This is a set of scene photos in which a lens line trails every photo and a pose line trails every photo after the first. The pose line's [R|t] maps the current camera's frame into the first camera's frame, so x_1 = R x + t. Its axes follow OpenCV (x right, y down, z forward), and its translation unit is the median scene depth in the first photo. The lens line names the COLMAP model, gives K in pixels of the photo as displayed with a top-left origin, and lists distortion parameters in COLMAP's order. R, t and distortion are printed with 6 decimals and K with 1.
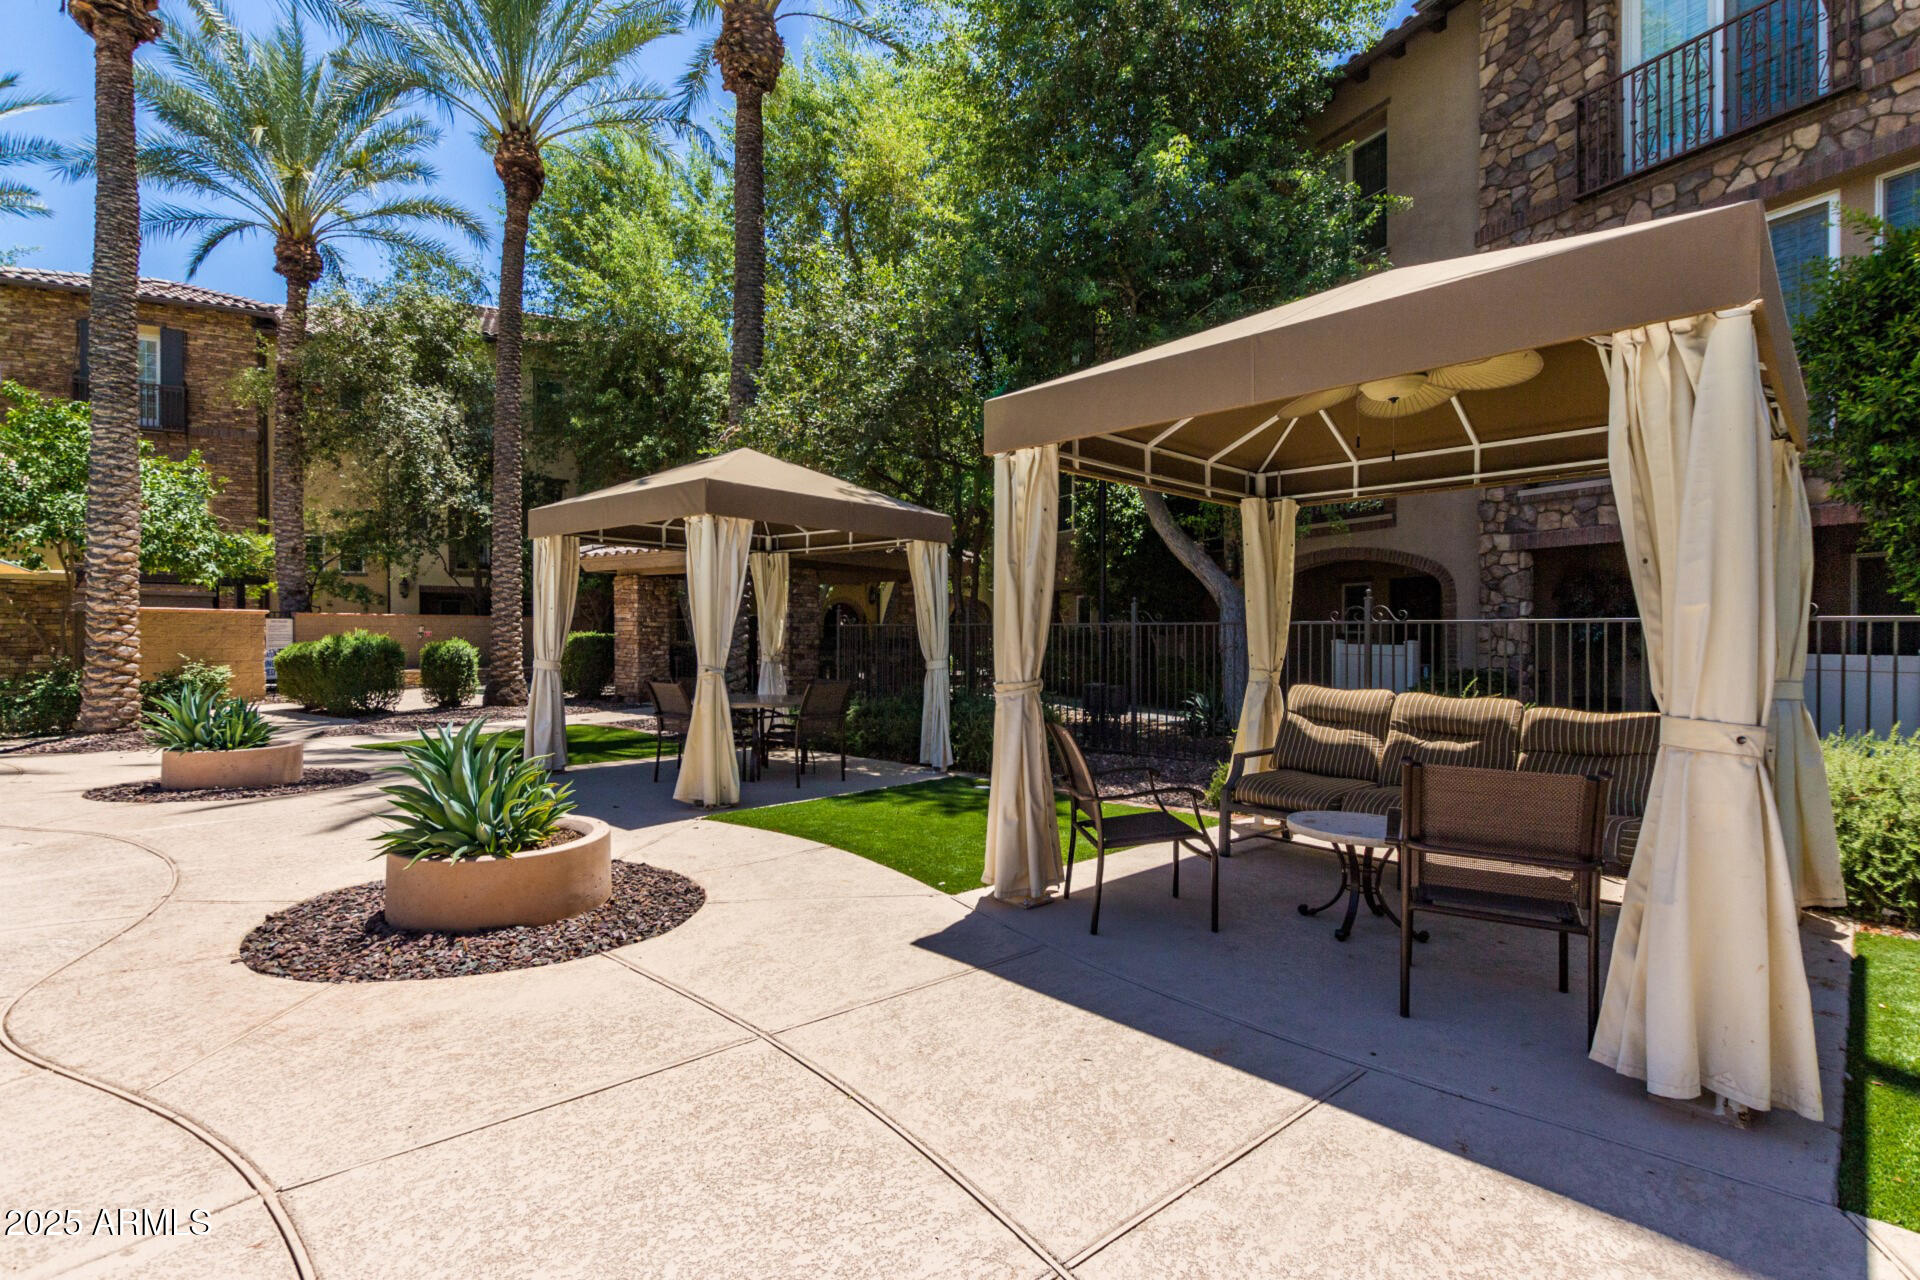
lens RADIAL K [[893.0, 0, 962.8], [0, 893.0, 646.4], [0, 0, 1]] dist [0.002309, -0.000977]
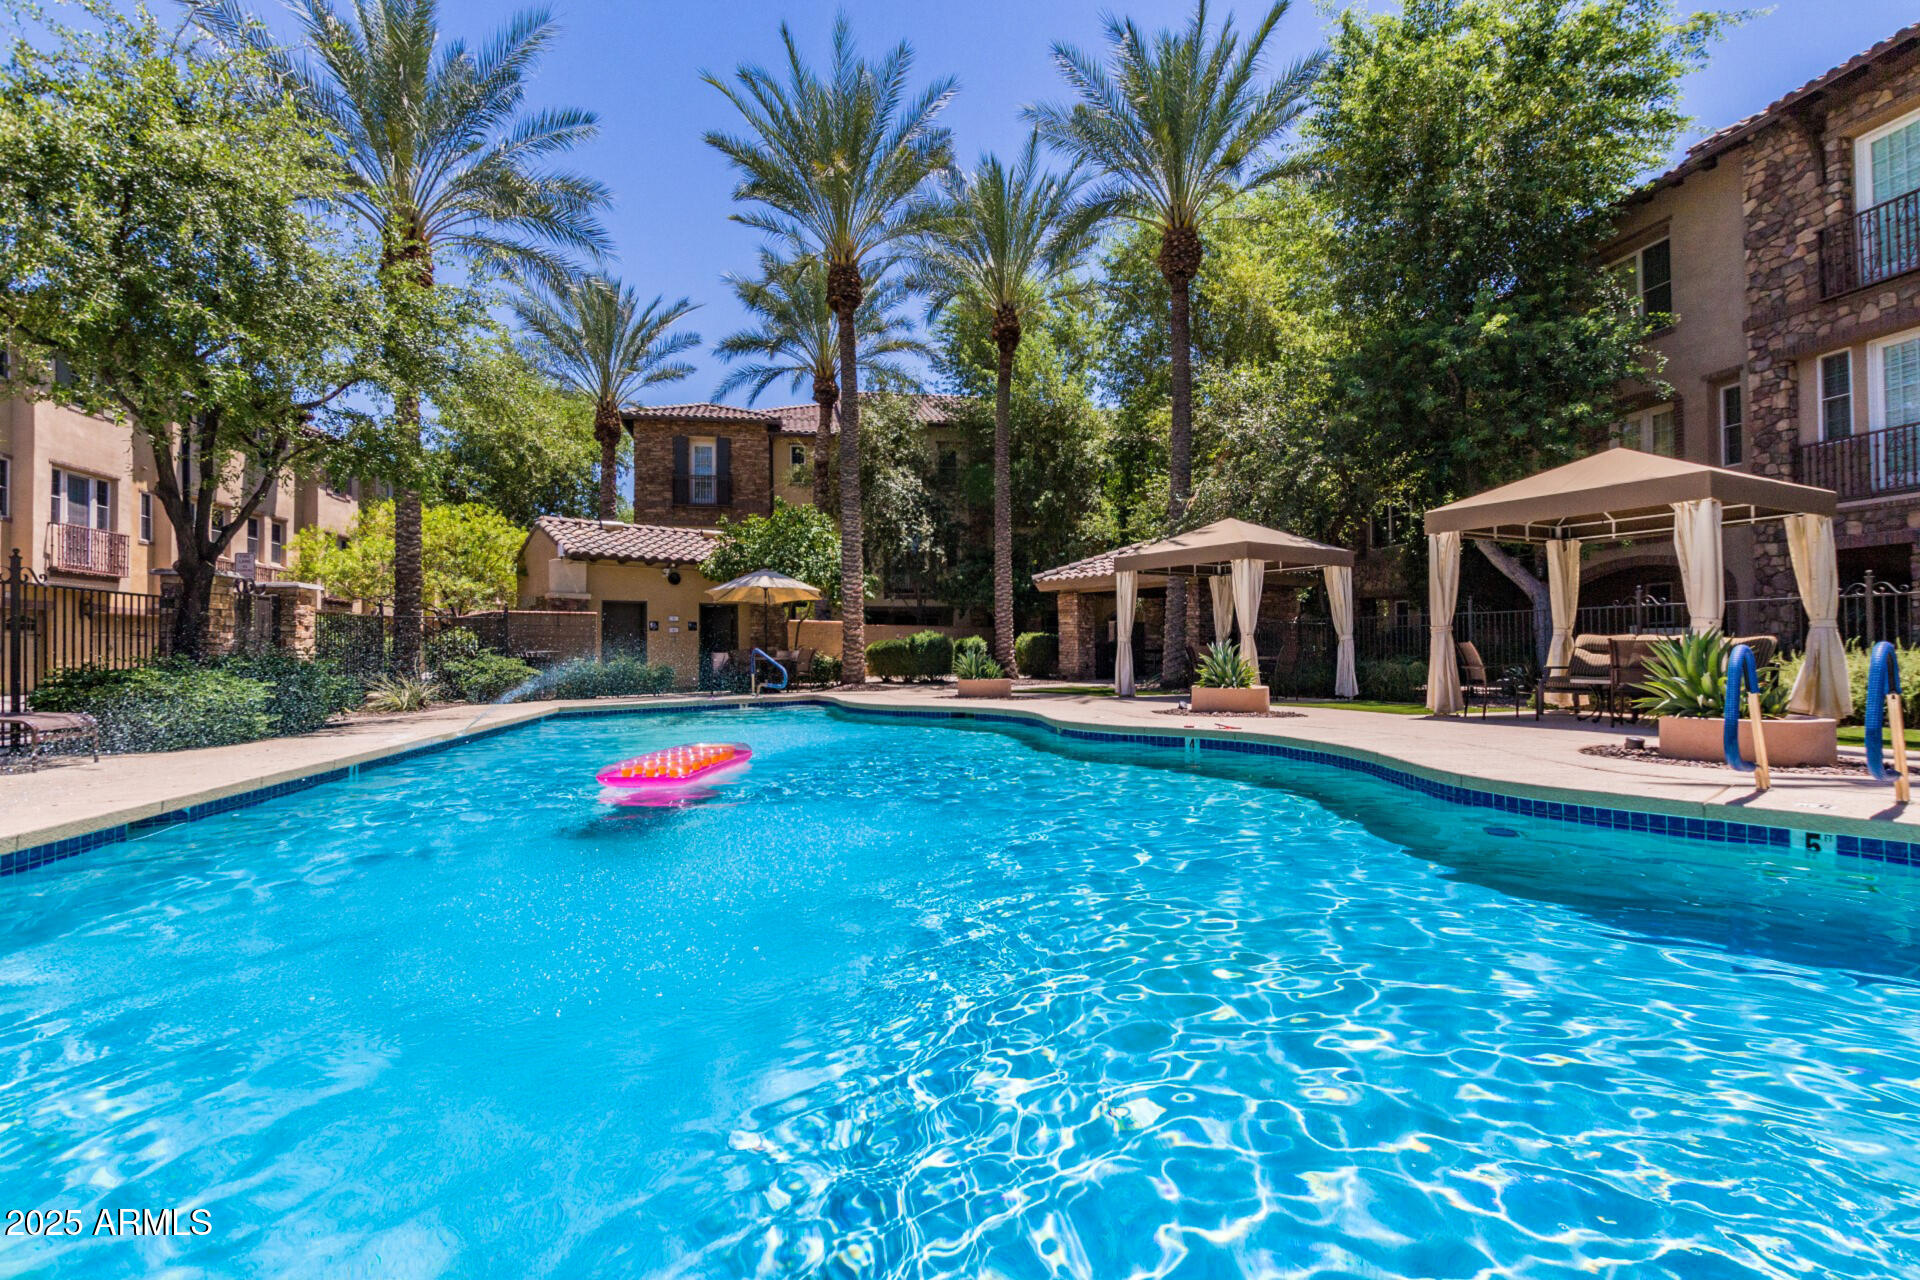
lens RADIAL K [[893.0, 0, 953.8], [0, 893.0, 640.7], [0, 0, 1]] dist [0.002309, -0.000977]
pose [[0.957710, -0.013469, -0.287420, -0.215543], [0.005979, 0.999620, -0.026923, 0.057064], [0.287674, 0.024066, 0.957426, -0.719673]]
